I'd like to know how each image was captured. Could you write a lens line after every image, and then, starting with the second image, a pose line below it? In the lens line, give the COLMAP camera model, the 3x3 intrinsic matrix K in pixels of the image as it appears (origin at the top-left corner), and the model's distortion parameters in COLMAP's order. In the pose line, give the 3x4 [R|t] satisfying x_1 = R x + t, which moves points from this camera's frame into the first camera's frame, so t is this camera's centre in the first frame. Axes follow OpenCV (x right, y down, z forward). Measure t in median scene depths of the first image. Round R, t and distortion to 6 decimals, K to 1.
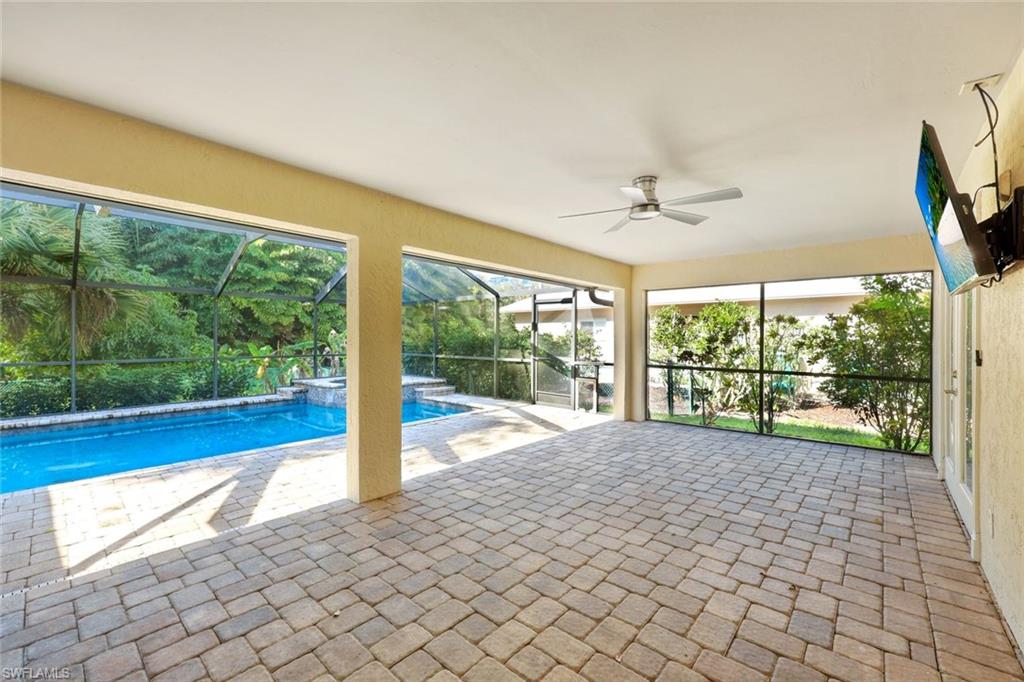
lens RADIAL K [[419.0, 0, 512.0], [0, 419.0, 341.0], [0, 0, 1]] dist [-0.001451, 0.000033]
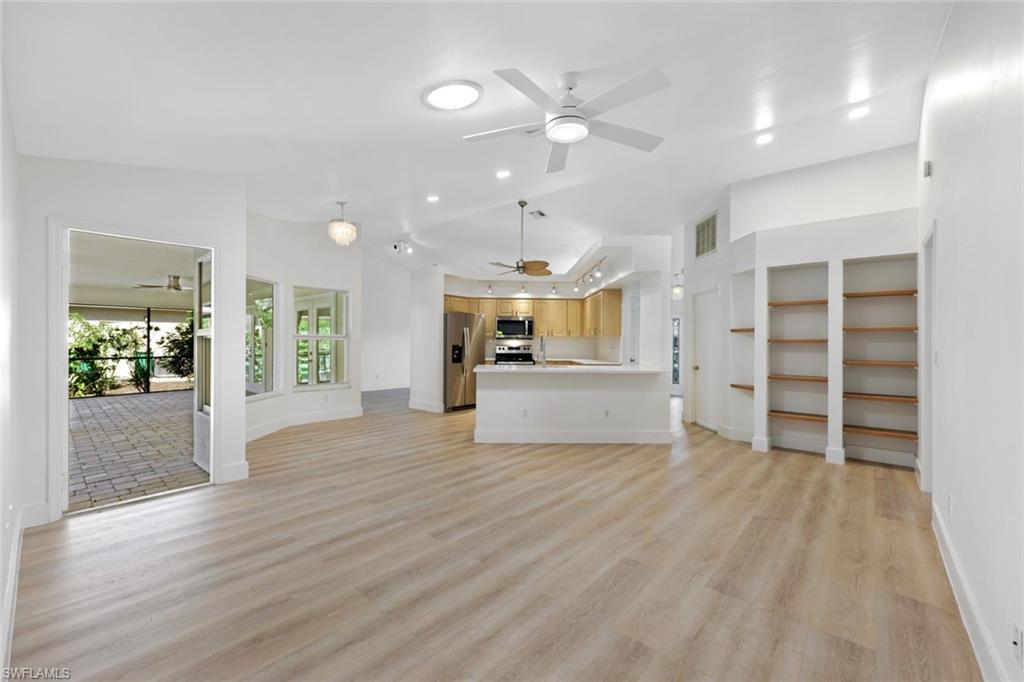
lens RADIAL K [[416.1, 0, 508.3], [0, 416.1, 337.2], [0, 0, 1]] dist [0.000871, -0.000090]
pose [[0.004621, 0.003638, 0.999983, -0.851173], [0.000550, 0.999993, -0.003640, -0.002693], [-0.999989, 0.000567, 0.004619, -0.409059]]
